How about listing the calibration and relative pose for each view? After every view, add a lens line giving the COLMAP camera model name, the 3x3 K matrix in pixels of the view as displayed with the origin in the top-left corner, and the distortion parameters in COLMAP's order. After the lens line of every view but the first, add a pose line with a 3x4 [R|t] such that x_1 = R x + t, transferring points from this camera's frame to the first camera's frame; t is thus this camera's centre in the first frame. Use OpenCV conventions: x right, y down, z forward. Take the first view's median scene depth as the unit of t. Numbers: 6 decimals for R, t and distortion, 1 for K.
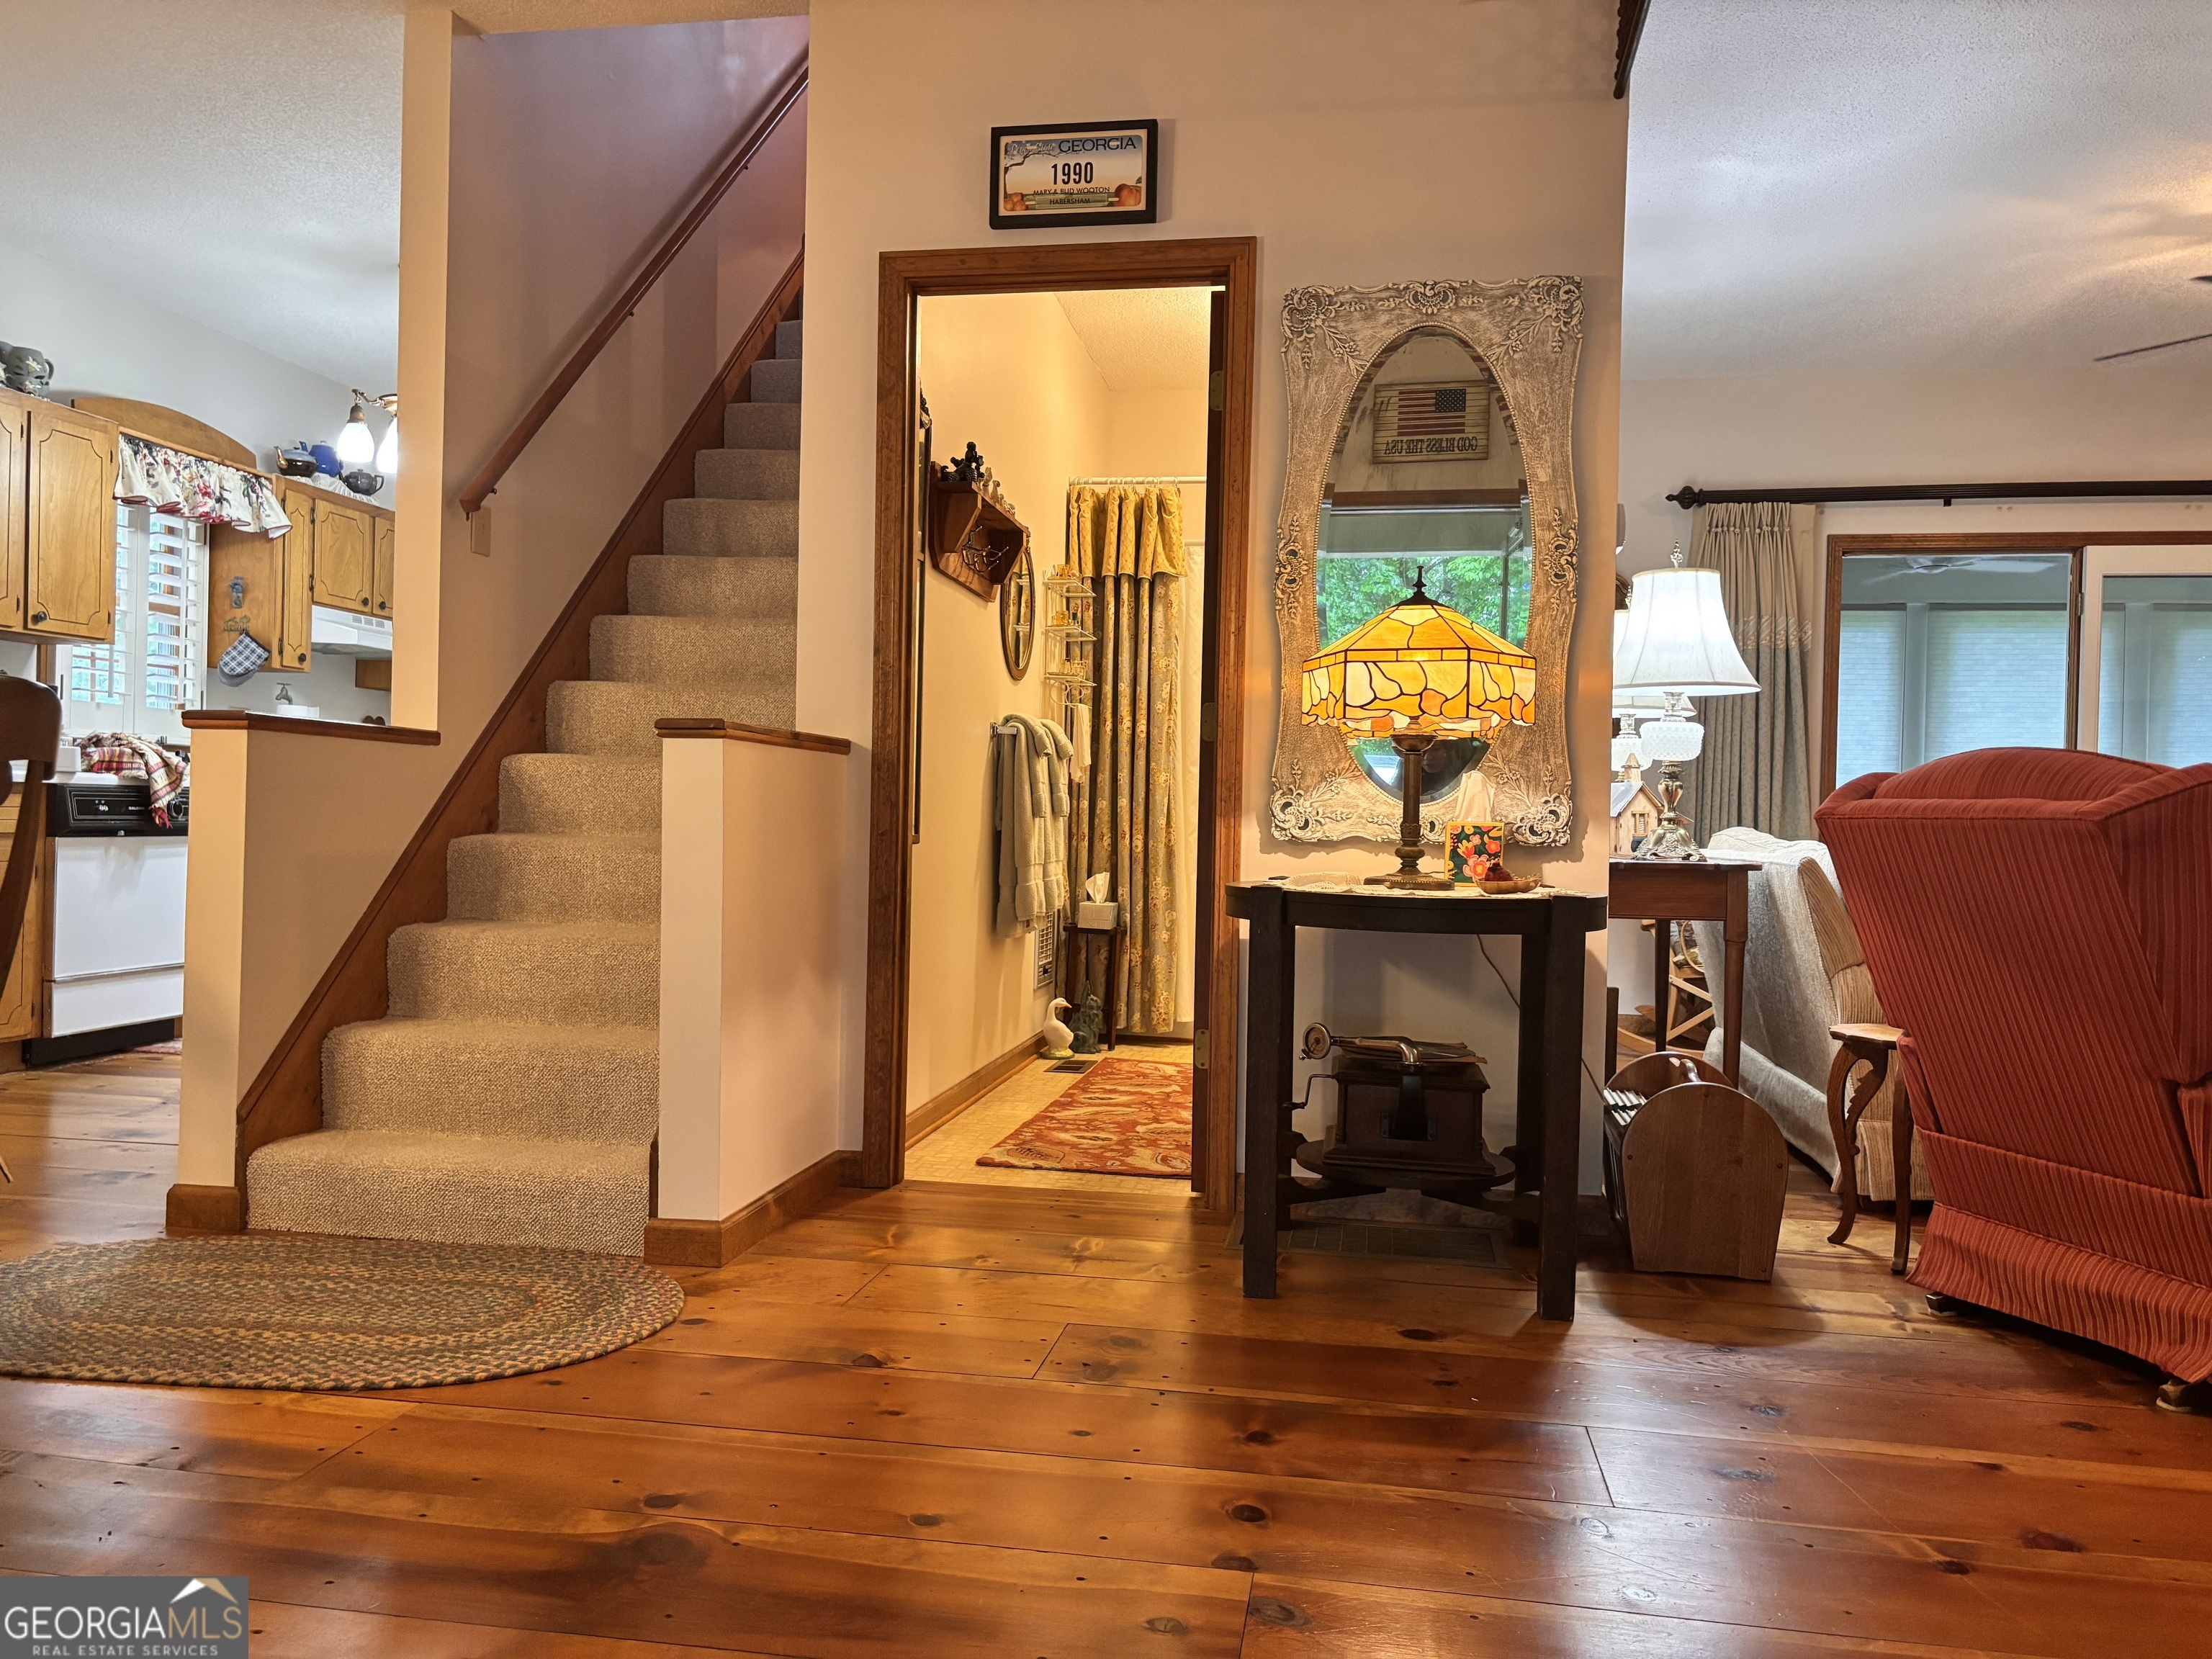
lens RADIAL K [[1661.0, 0, 1106.0], [0, 1661.0, 829.5], [0, 0, 1]] dist [0.072516, -0.088879]
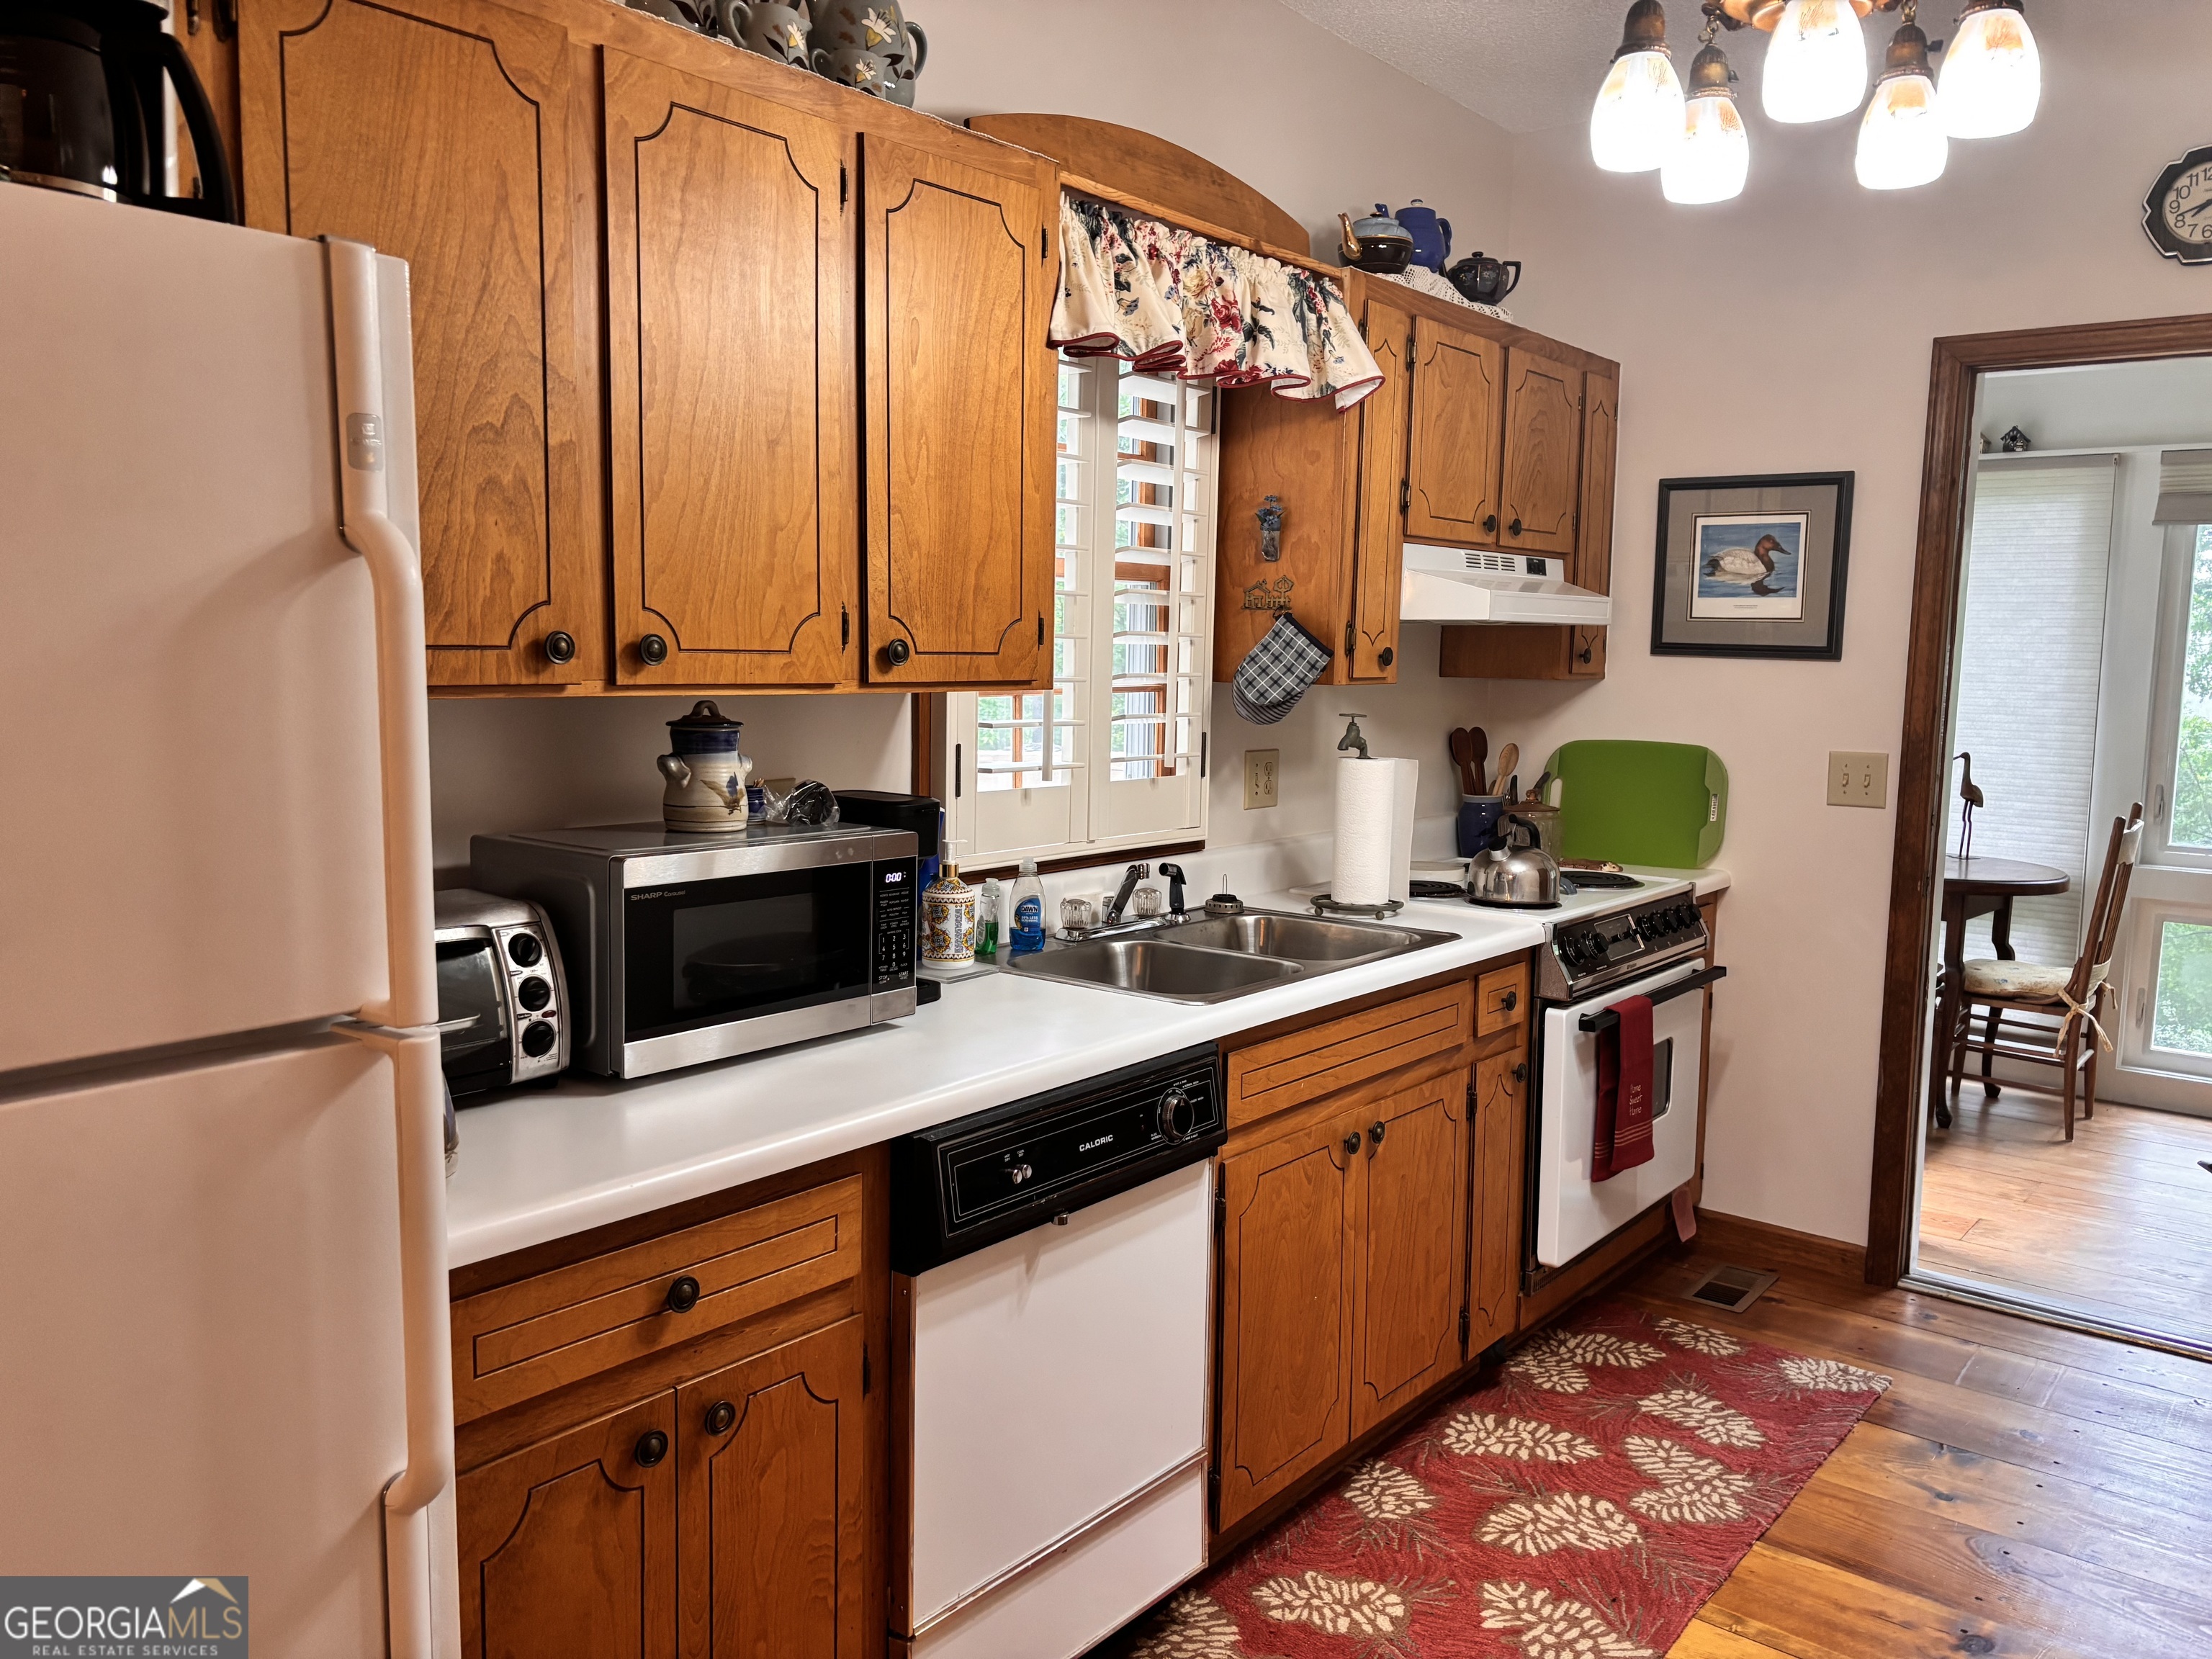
lens RADIAL K [[1662.4, 0, 1100.3], [0, 1662.4, 835.8], [0, 0, 1]] dist [0.095441, -0.138336]
pose [[0.869609, 0.052268, -0.490967, -0.349000], [-0.002696, 0.994869, 0.101136, -0.111508], [0.493734, -0.086625, 0.865287, 0.604987]]
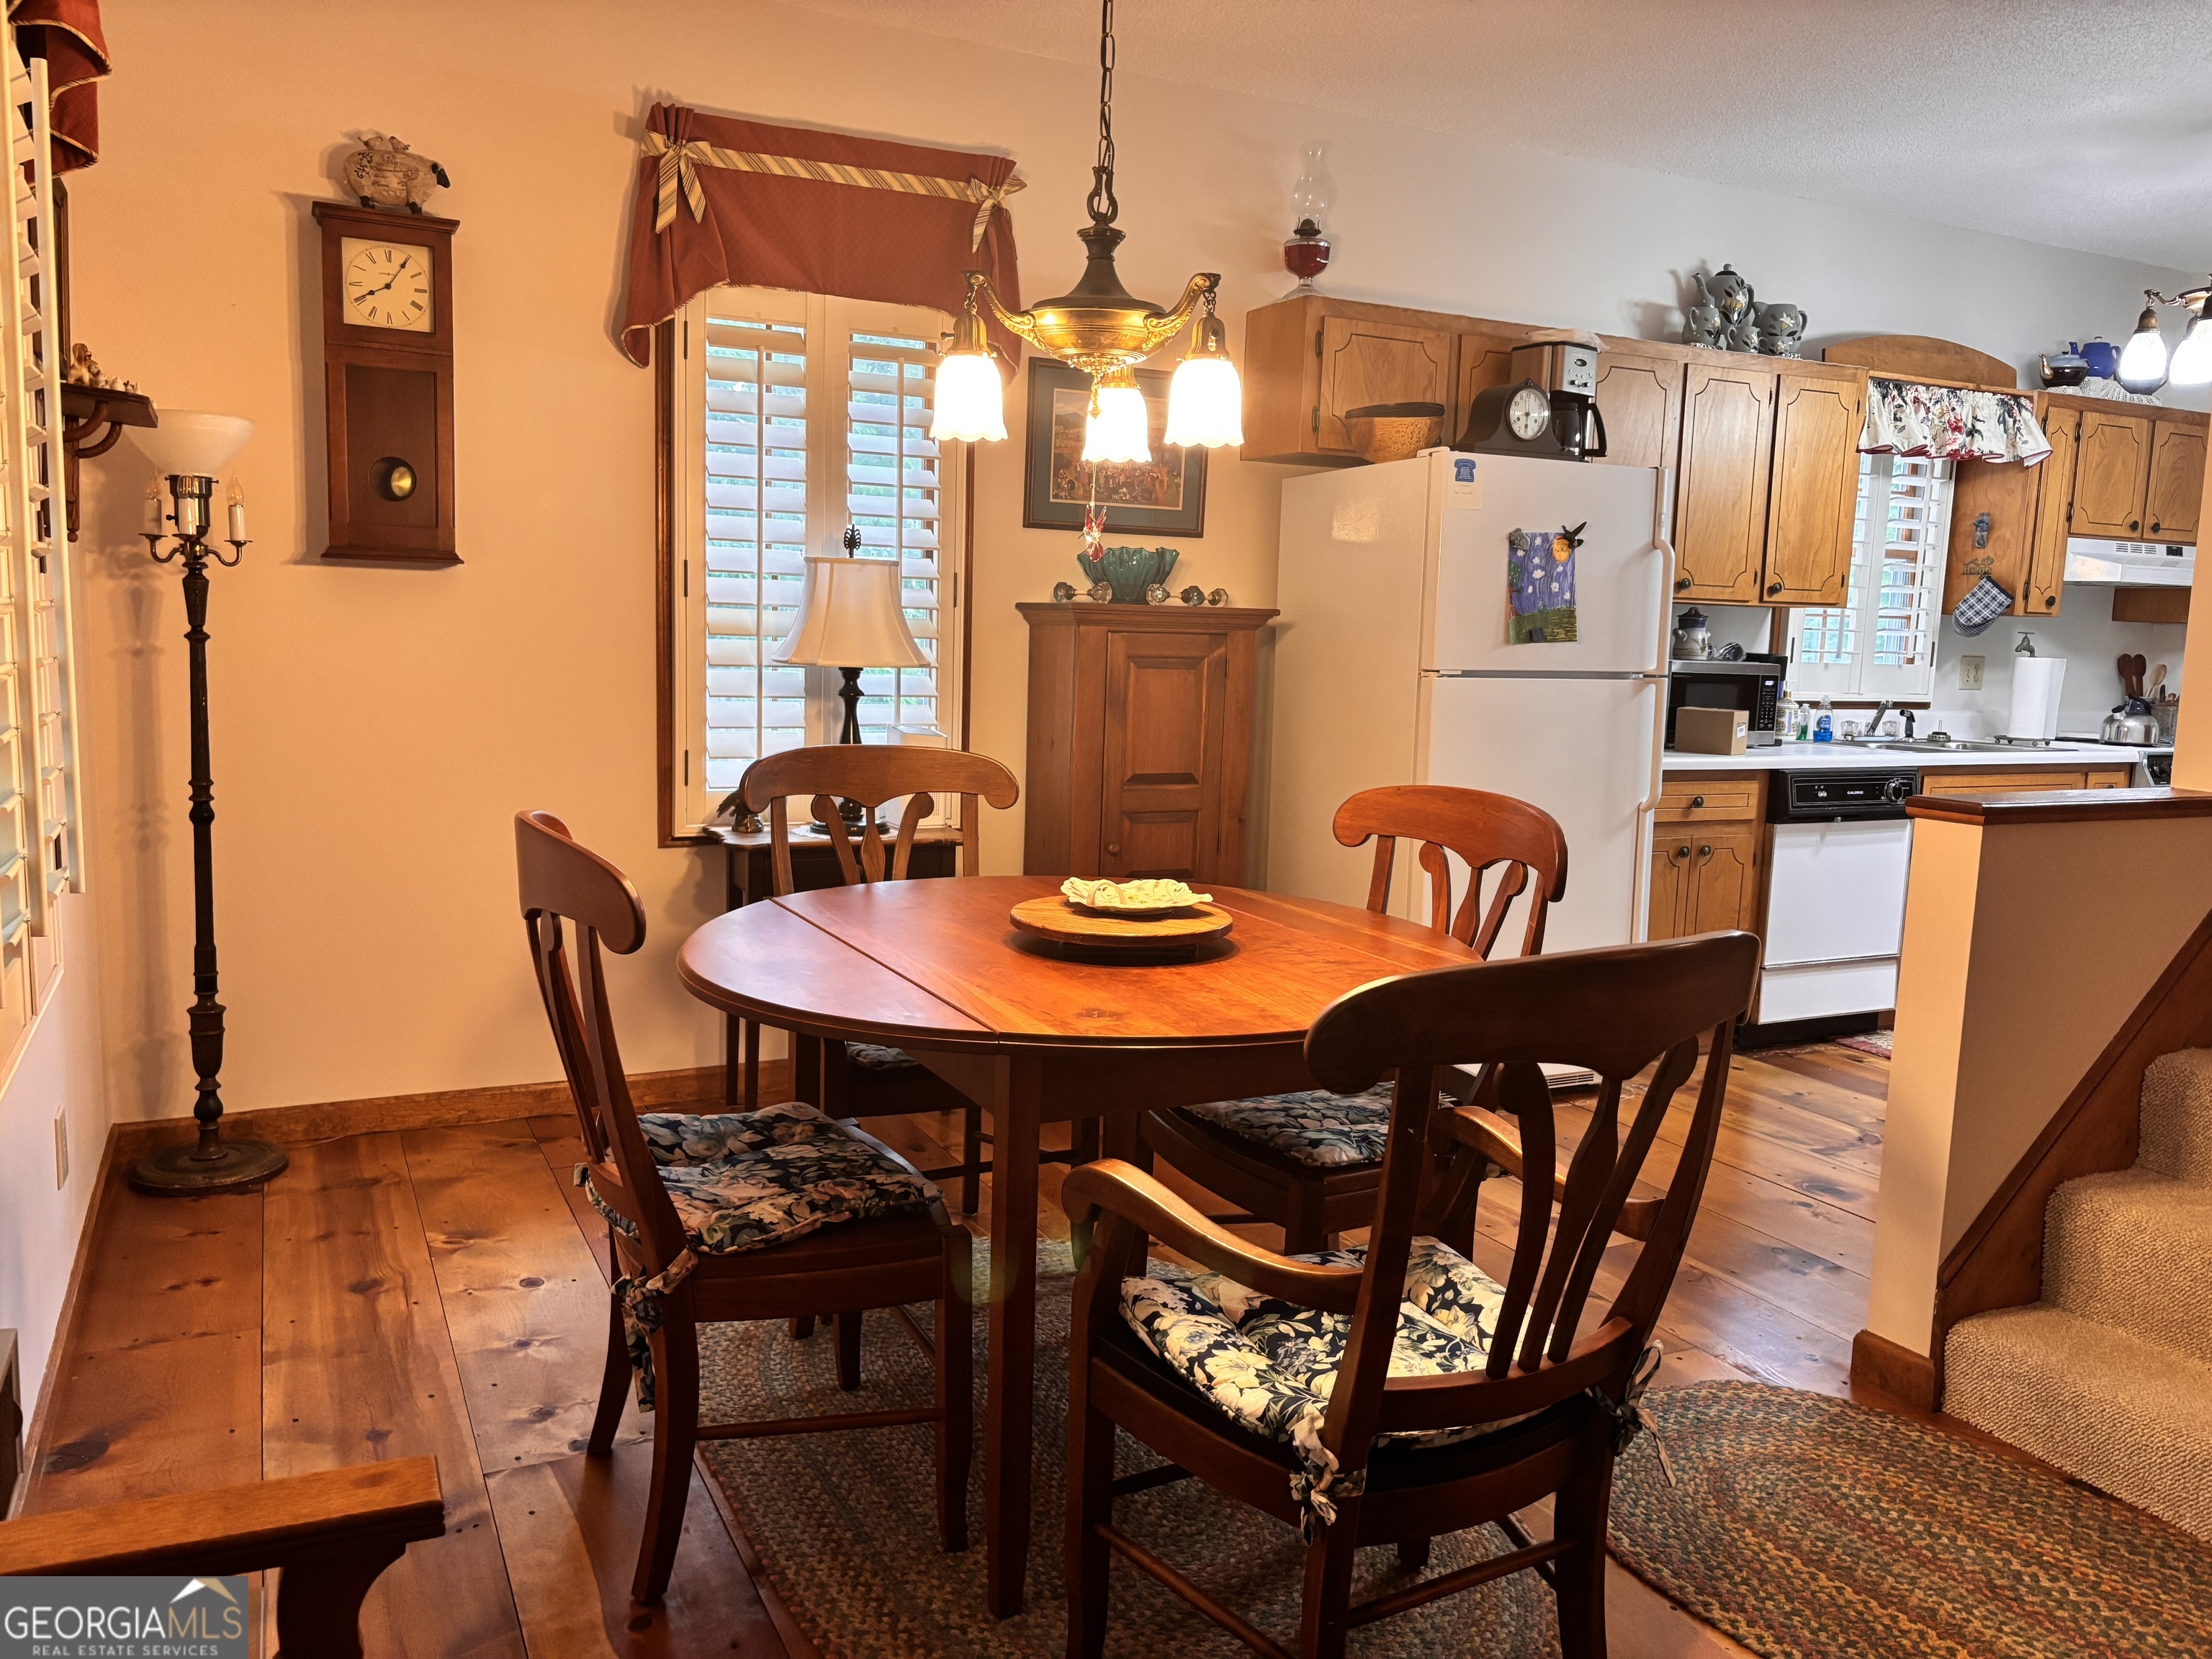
lens RADIAL K [[1684.3, 0, 1101.0], [0, 1684.3, 814.8], [0, 0, 1]] dist [0.066124, -0.060814]
pose [[0.588285, 0.094035, -0.803167, -0.053300], [-0.025643, 0.994886, 0.097699, -0.074281], [0.808247, -0.036880, 0.587688, 0.091335]]
